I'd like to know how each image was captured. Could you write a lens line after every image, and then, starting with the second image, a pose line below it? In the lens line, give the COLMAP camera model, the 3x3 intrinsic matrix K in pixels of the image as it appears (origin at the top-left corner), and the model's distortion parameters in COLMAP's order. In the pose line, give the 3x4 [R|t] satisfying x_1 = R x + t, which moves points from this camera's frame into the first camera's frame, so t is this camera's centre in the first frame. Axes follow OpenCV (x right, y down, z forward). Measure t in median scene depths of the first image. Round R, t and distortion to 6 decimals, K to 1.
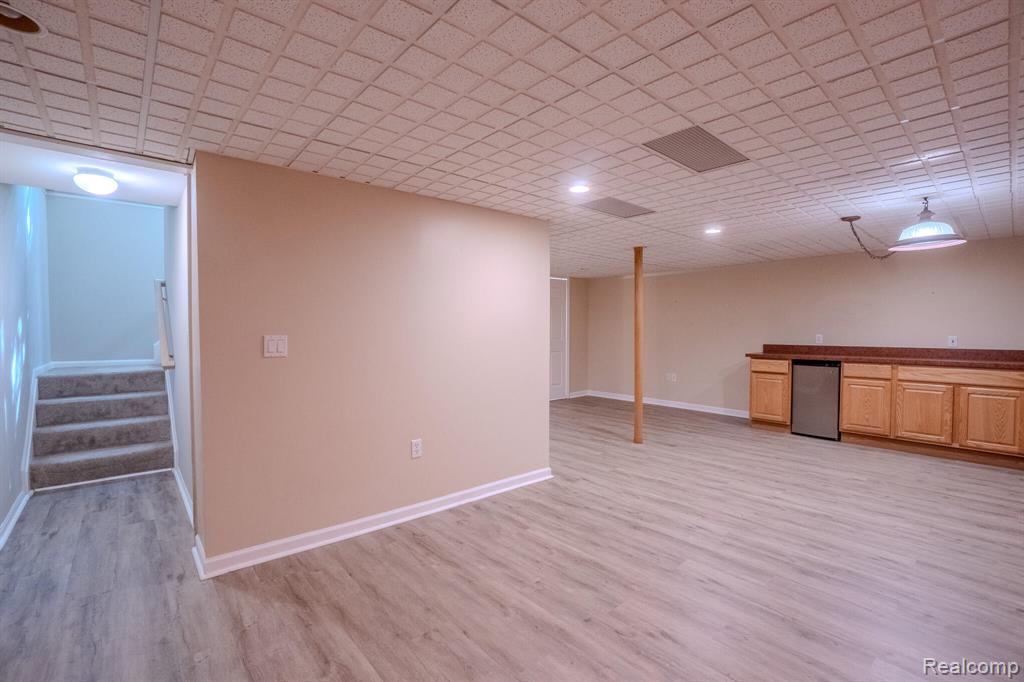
lens RADIAL K [[455.0, 0, 507.0], [0, 455.0, 343.6], [0, 0, 1]] dist [-0.047239, 0.016327]
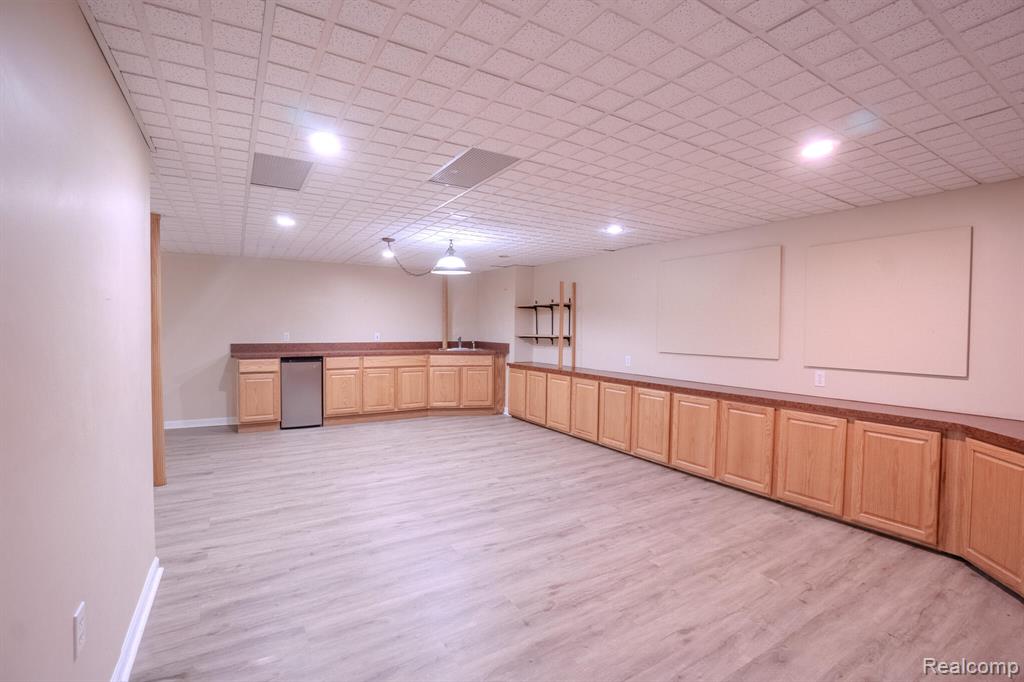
lens RADIAL K [[455.0, 0, 506.1], [0, 455.0, 342.8], [0, 0, 1]] dist [-0.047239, 0.016327]
pose [[0.169788, -0.028342, 0.985073, -0.432926], [0.022733, 0.999433, 0.024837, -0.017230], [-0.985218, 0.018177, 0.170336, 0.472109]]
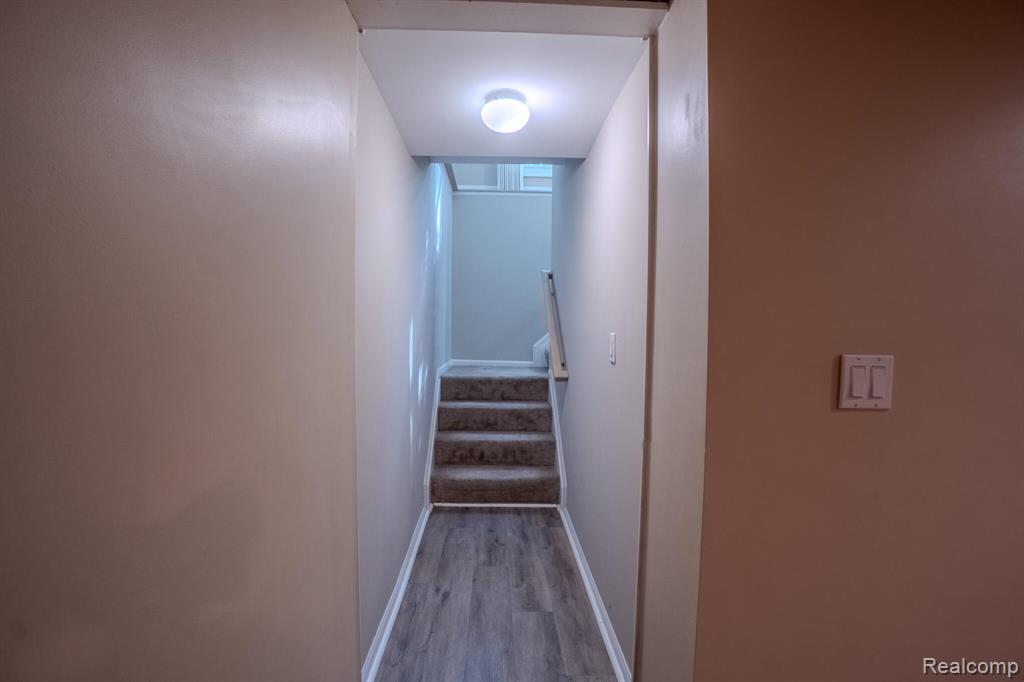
lens RADIAL K [[455.0, 0, 502.1], [0, 455.0, 340.8], [0, 0, 1]] dist [-0.047239, 0.016327]
pose [[0.768366, 0.026569, -0.639459, -0.349063], [-0.028695, 0.999563, 0.007051, -0.016218], [0.639367, 0.012931, 0.768793, 0.340071]]
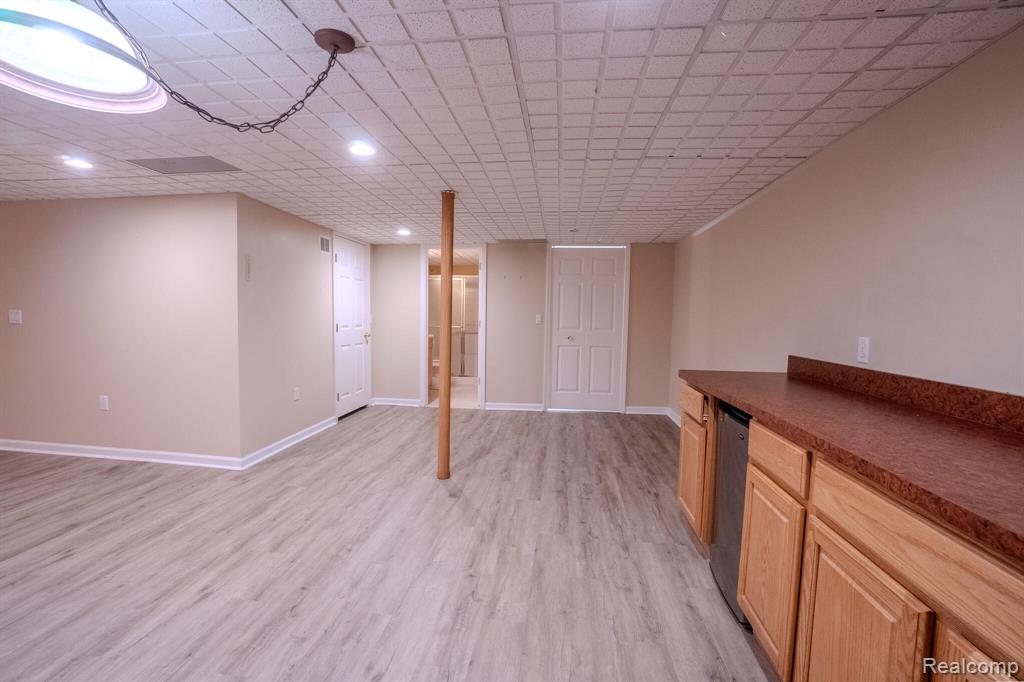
lens RADIAL K [[455.0, 0, 502.4], [0, 455.0, 343.1], [0, 0, 1]] dist [-0.047239, 0.016327]
pose [[0.660645, 0.060413, -0.748264, 1.220781], [-0.042844, 0.998166, 0.042762, -0.029227], [0.749475, 0.003809, 0.662022, 0.861238]]
